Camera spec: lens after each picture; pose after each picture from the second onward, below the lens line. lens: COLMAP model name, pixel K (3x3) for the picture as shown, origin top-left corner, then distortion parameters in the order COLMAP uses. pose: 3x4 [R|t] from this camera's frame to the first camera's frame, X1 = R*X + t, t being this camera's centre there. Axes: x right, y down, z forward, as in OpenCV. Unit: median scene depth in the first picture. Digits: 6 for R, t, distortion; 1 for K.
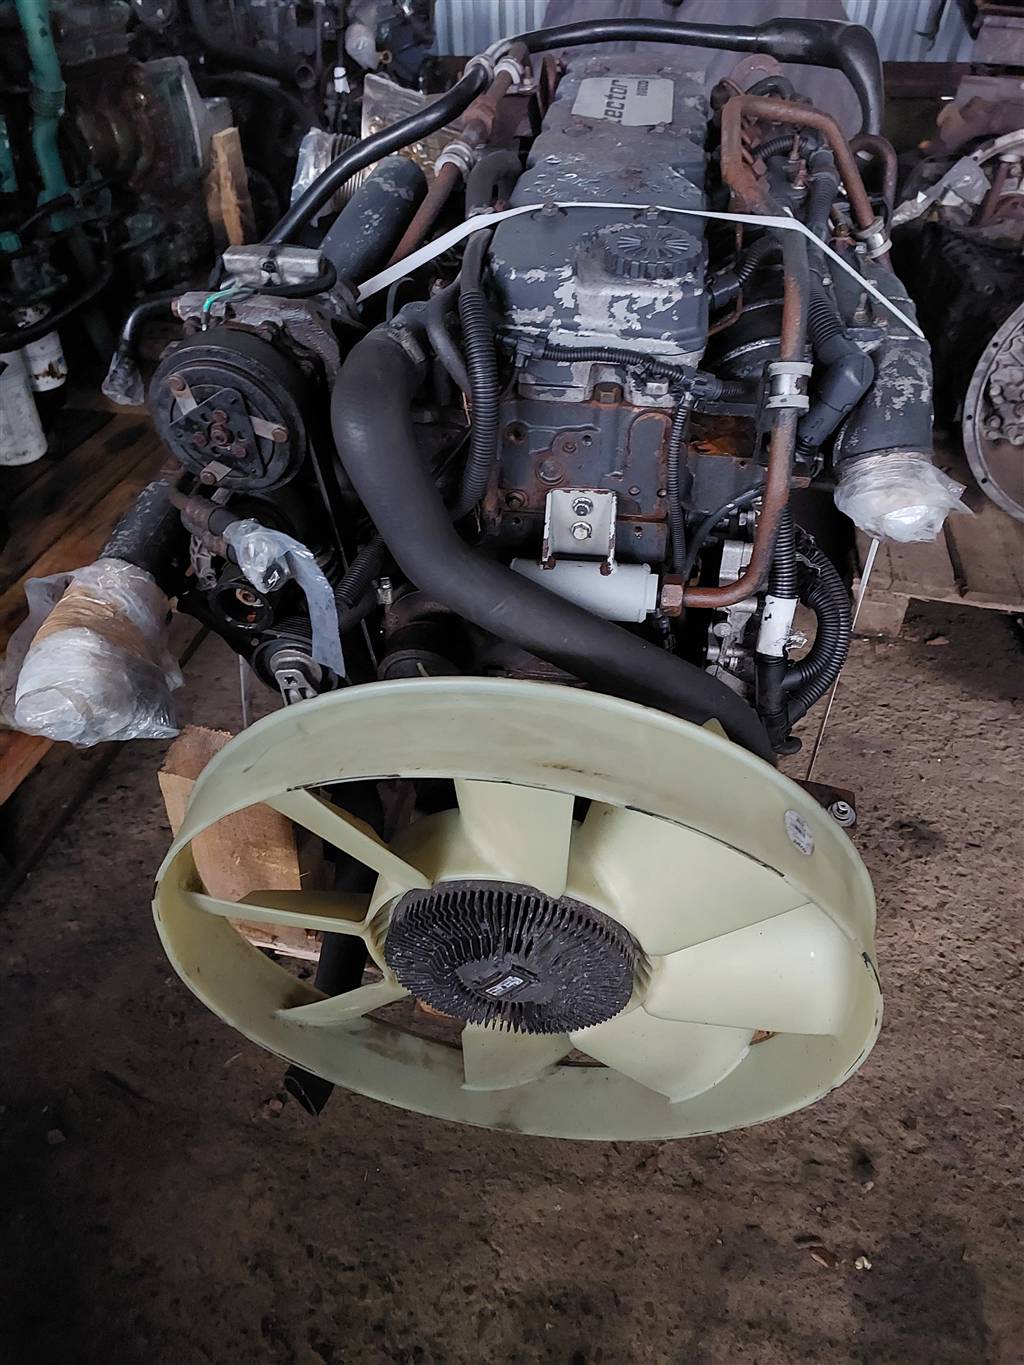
lens RADIAL K [[927.5, 0, 509.7], [0, 927.5, 679.8], [0, 0, 1]] dist [0.016390, -0.000729]
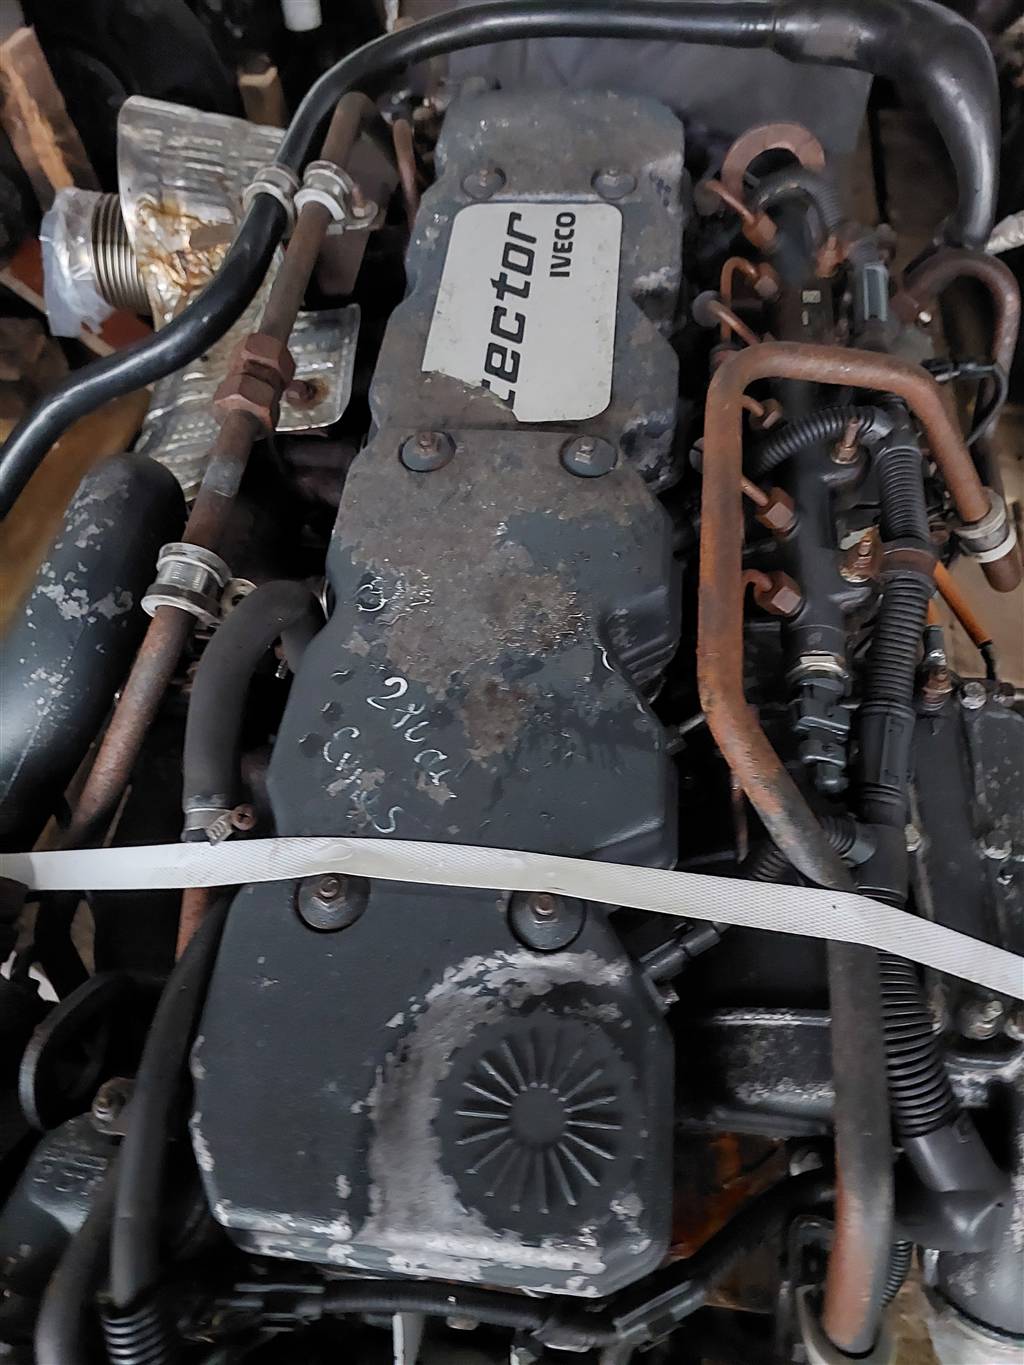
lens RADIAL K [[927.5, 0, 515.4], [0, 927.5, 684.7], [0, 0, 1]] dist [0.016390, -0.000729]
pose [[0.997780, -0.063368, -0.020495, 0.109960], [0.066382, 0.971116, 0.229188, -0.512062], [0.005380, -0.230039, 0.973166, 0.415714]]
